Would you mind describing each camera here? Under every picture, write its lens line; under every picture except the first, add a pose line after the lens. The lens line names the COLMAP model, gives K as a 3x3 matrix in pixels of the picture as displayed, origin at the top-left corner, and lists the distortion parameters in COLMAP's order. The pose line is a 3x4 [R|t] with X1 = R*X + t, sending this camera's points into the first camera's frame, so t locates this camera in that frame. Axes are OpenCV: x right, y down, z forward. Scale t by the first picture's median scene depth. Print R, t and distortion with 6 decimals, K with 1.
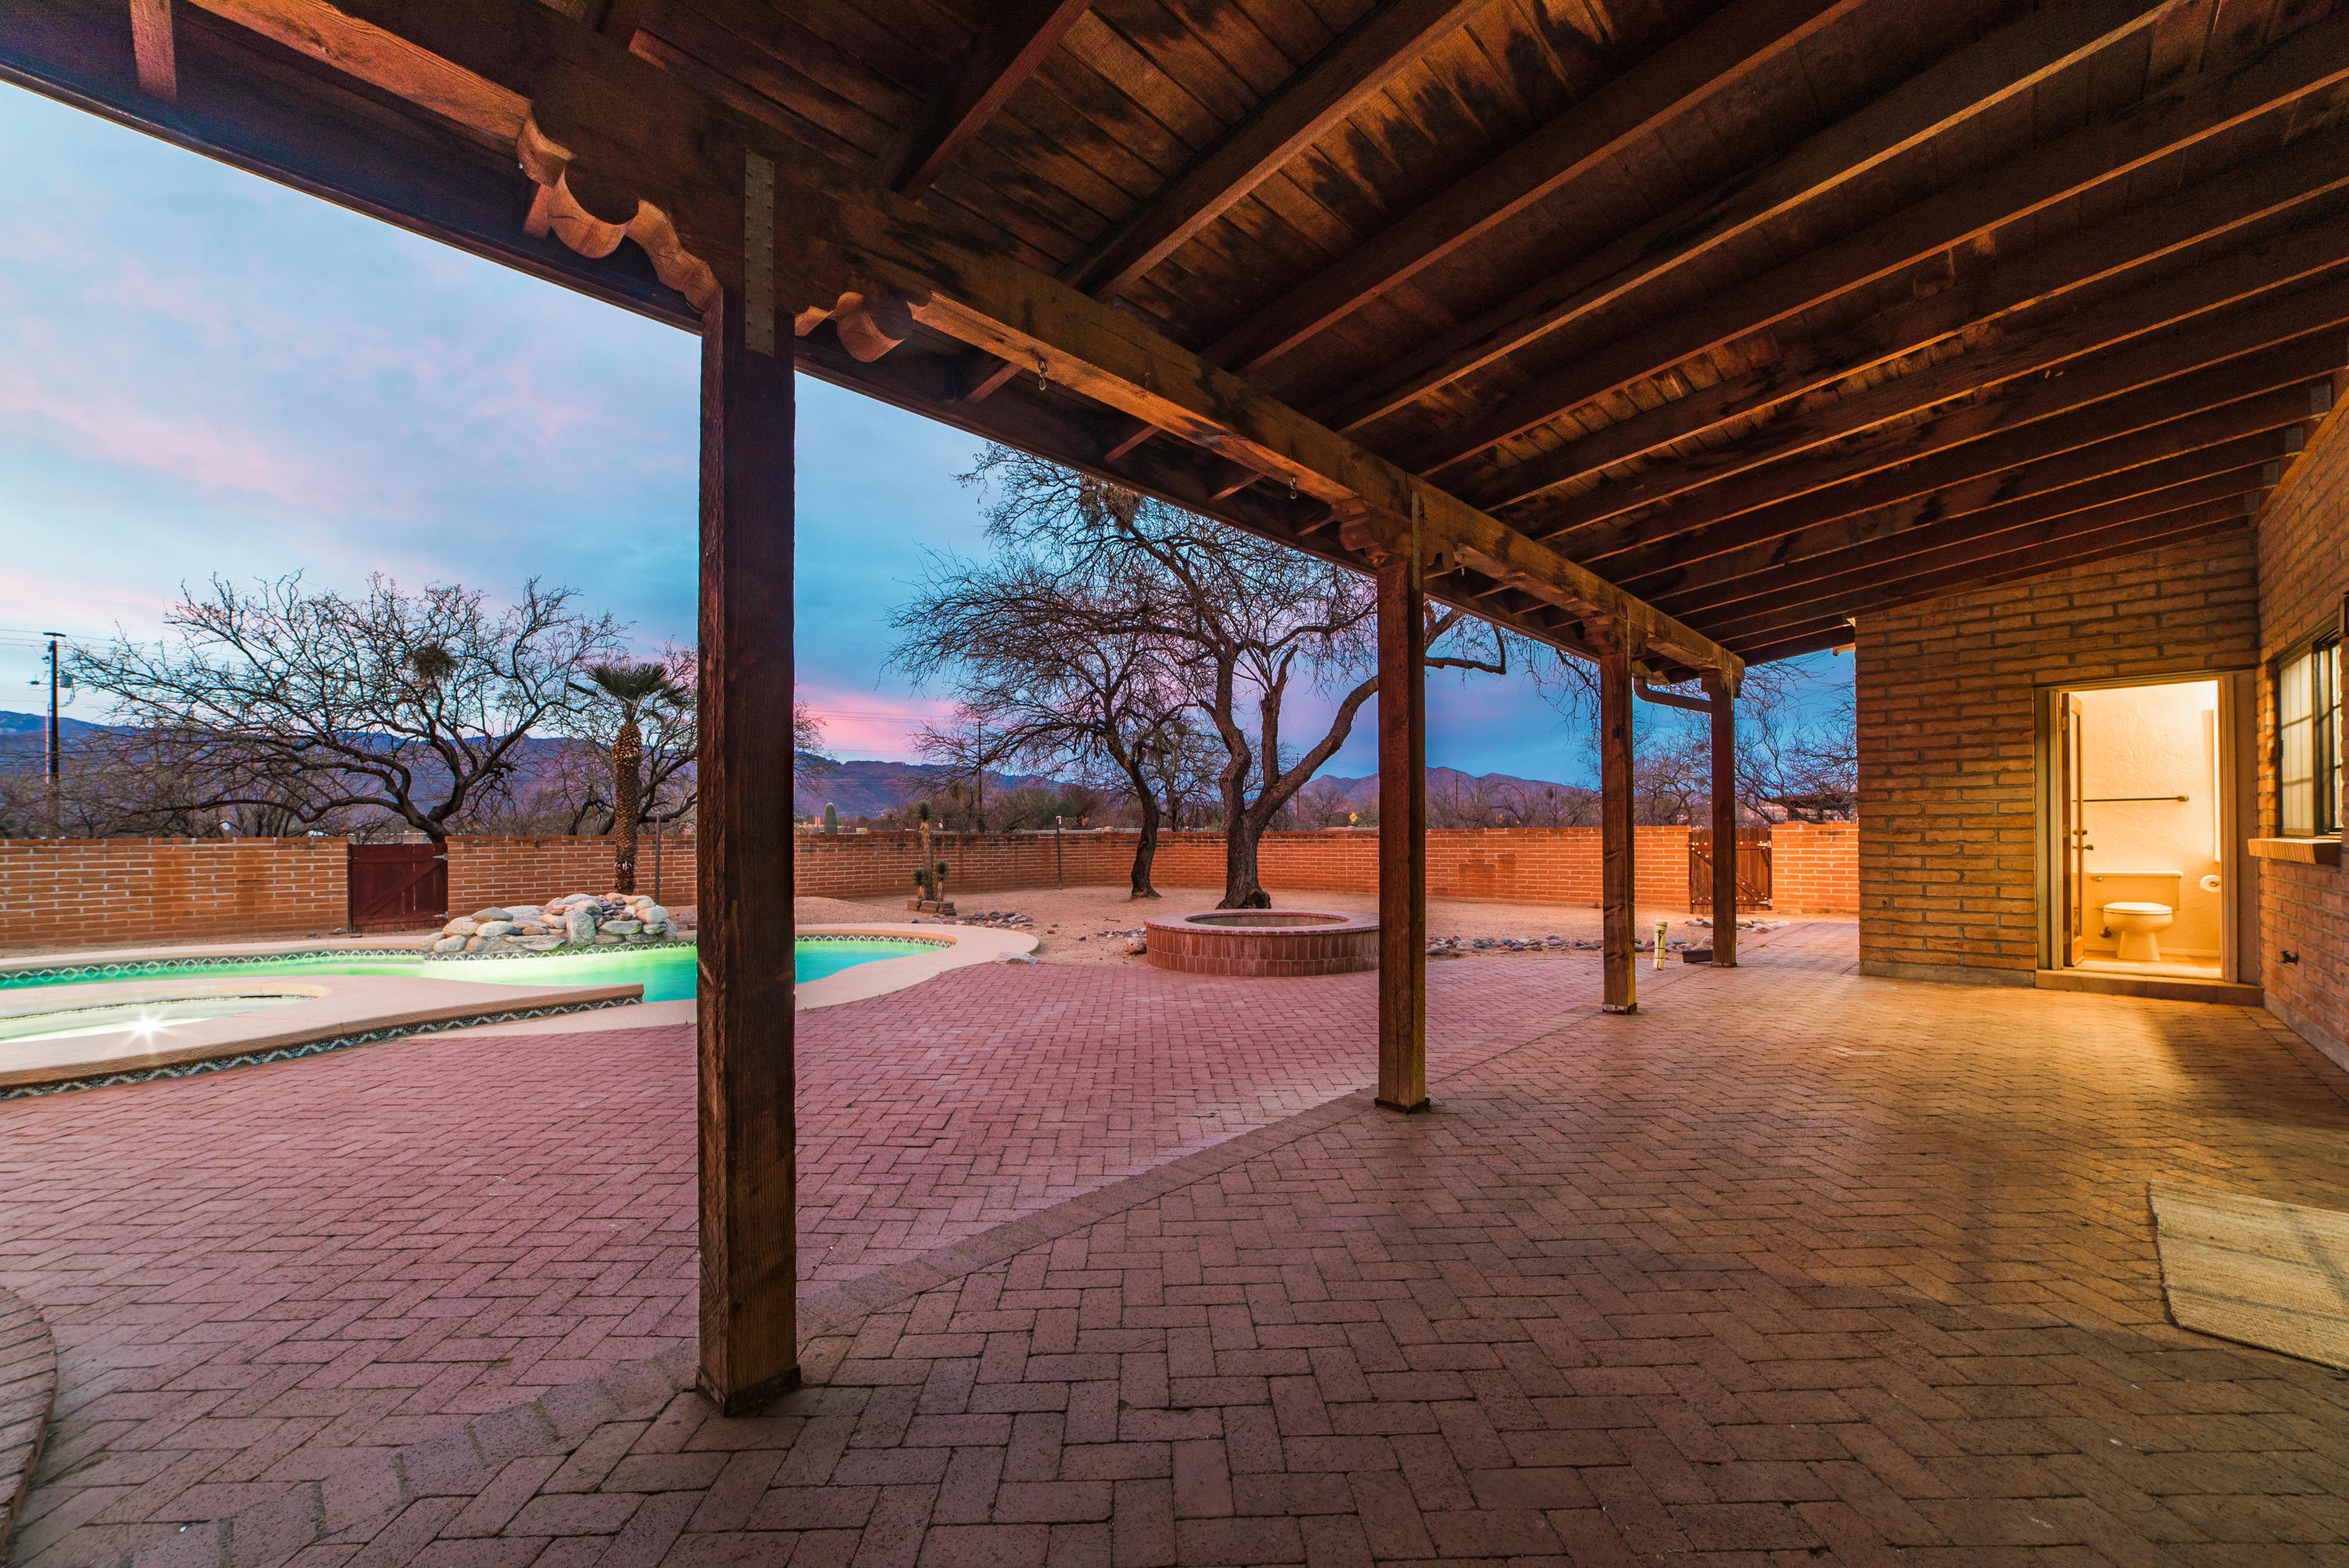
lens RADIAL K [[900.6, 0, 1156.9], [0, 900.6, 786.5], [0, 0, 1]] dist [-0.024215, 0.009972]
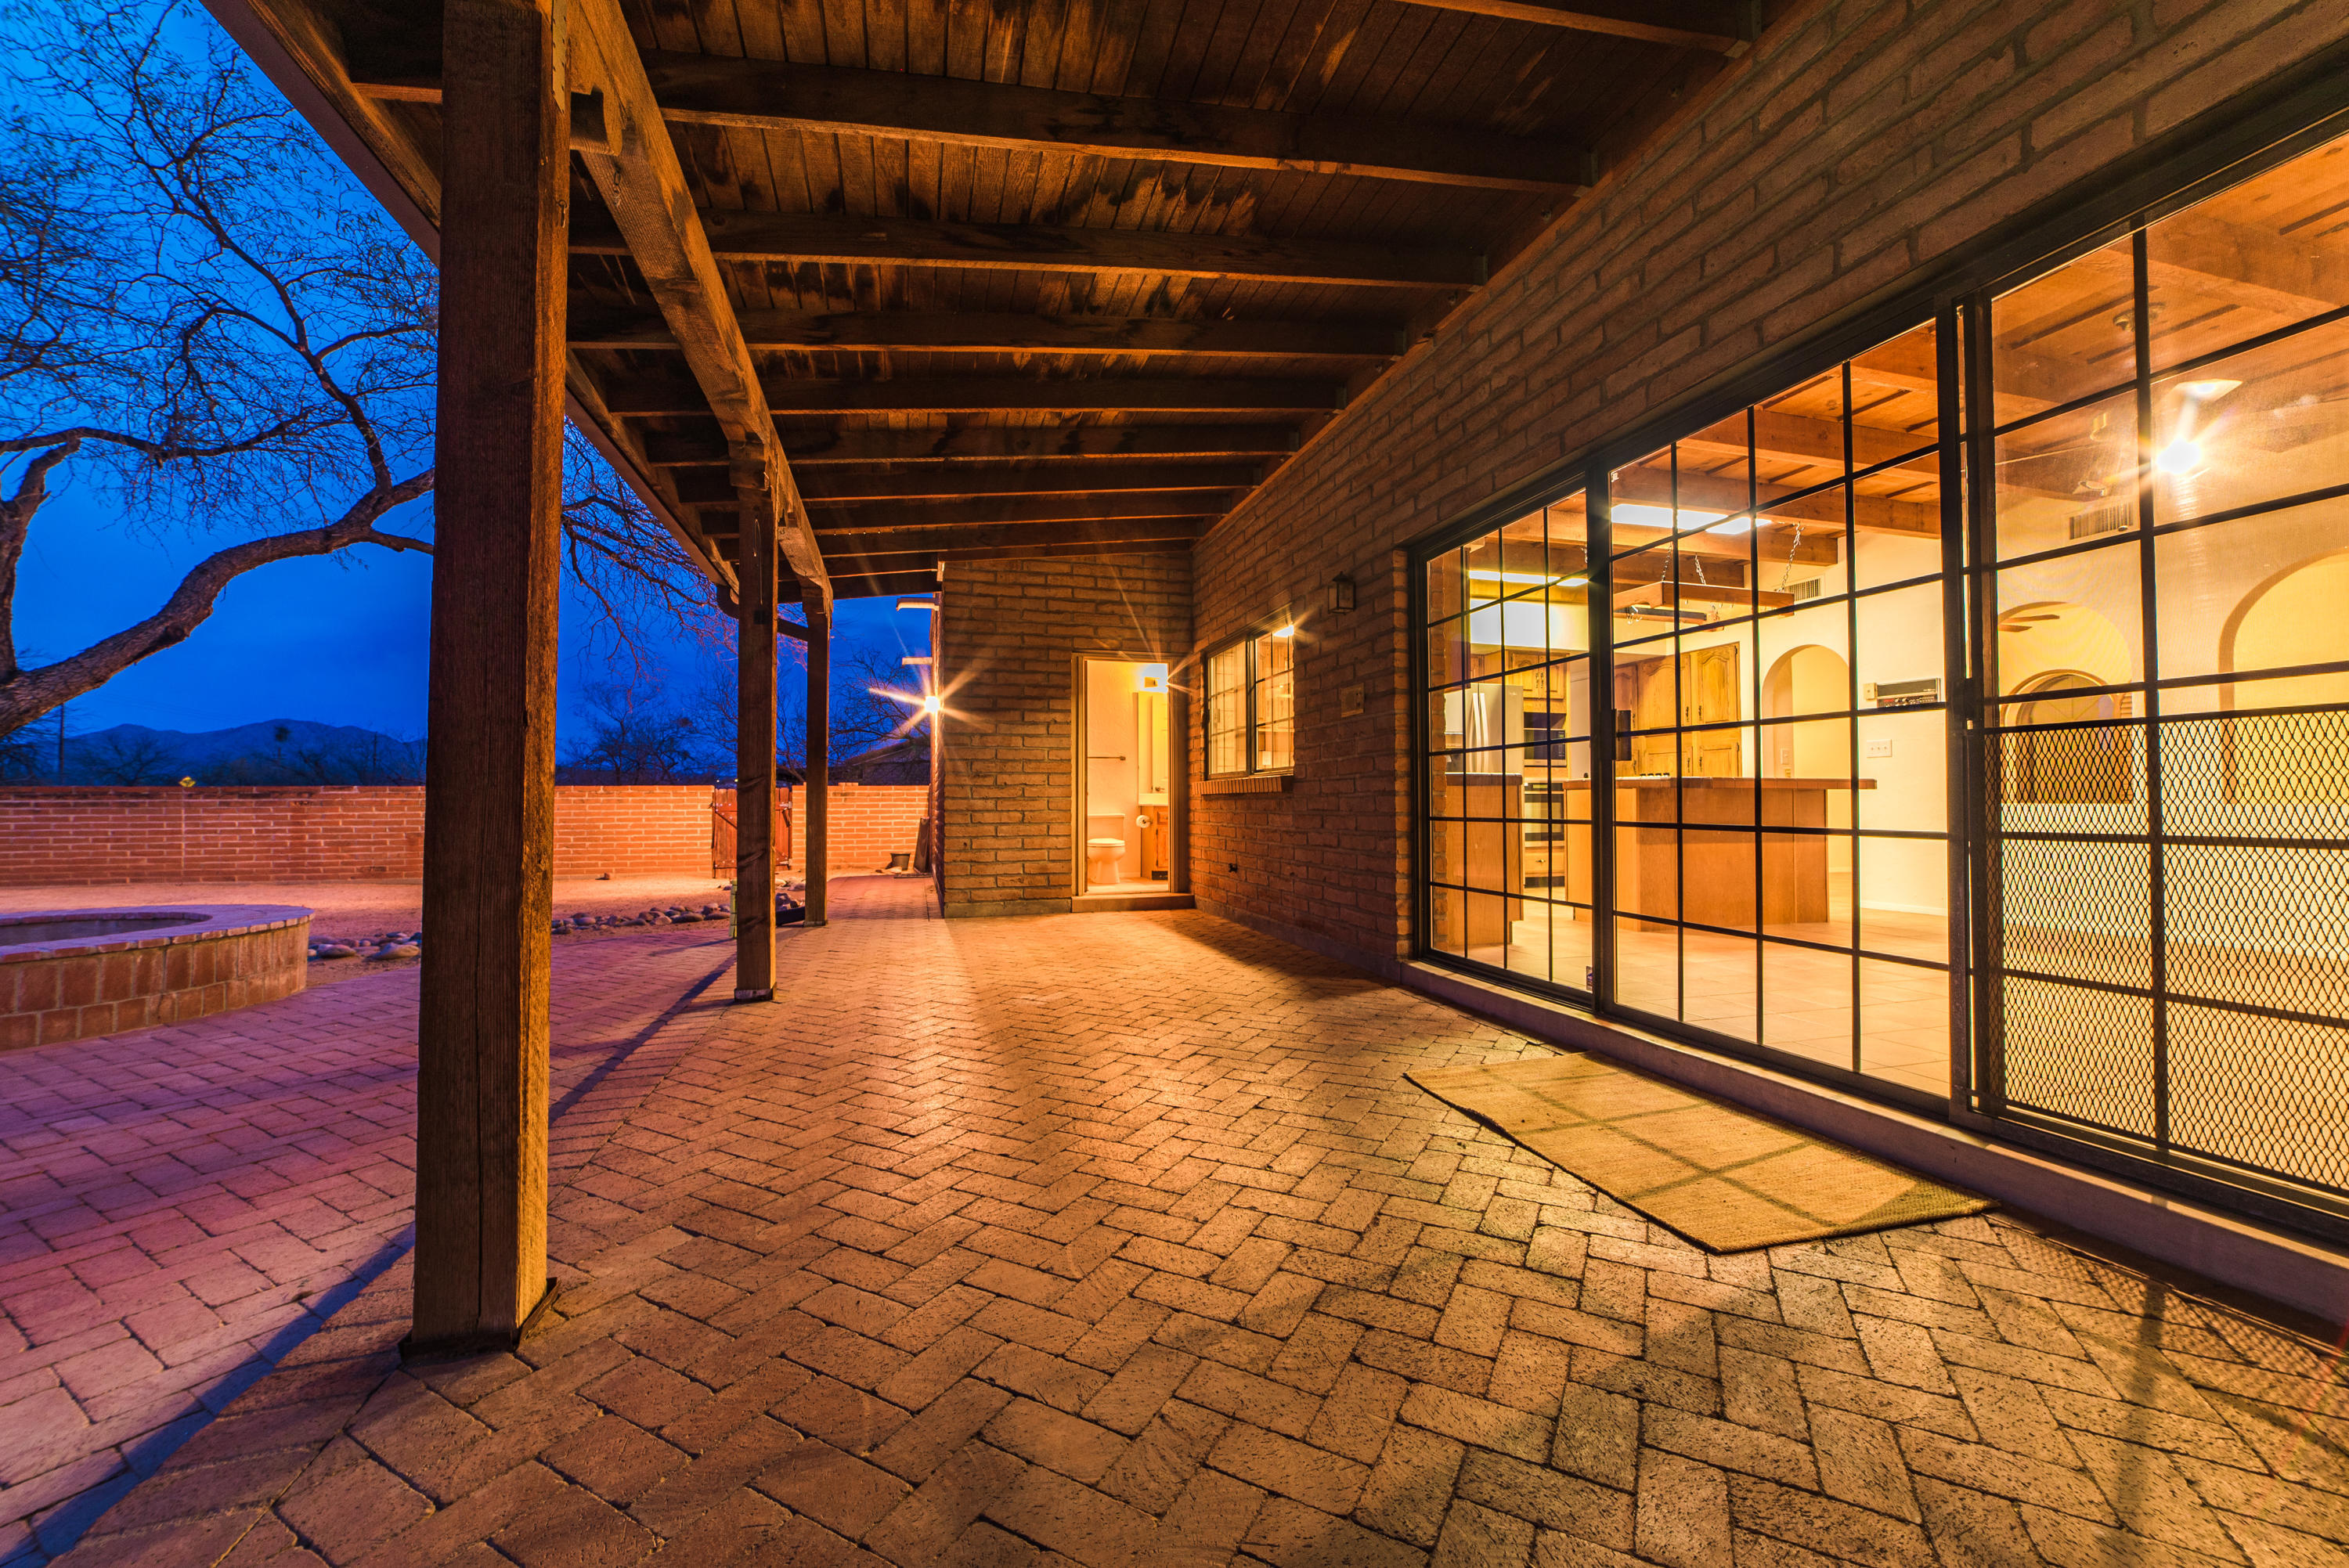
lens RADIAL K [[900.6, 0, 1156.9], [0, 900.6, 786.5], [0, 0, 1]] dist [-0.024215, 0.009972]
pose [[0.500977, 0.023108, 0.865152, 0.041074], [-0.047602, 0.998866, 0.000885, 0.055165], [-0.864150, -0.041626, 0.501509, 0.310047]]
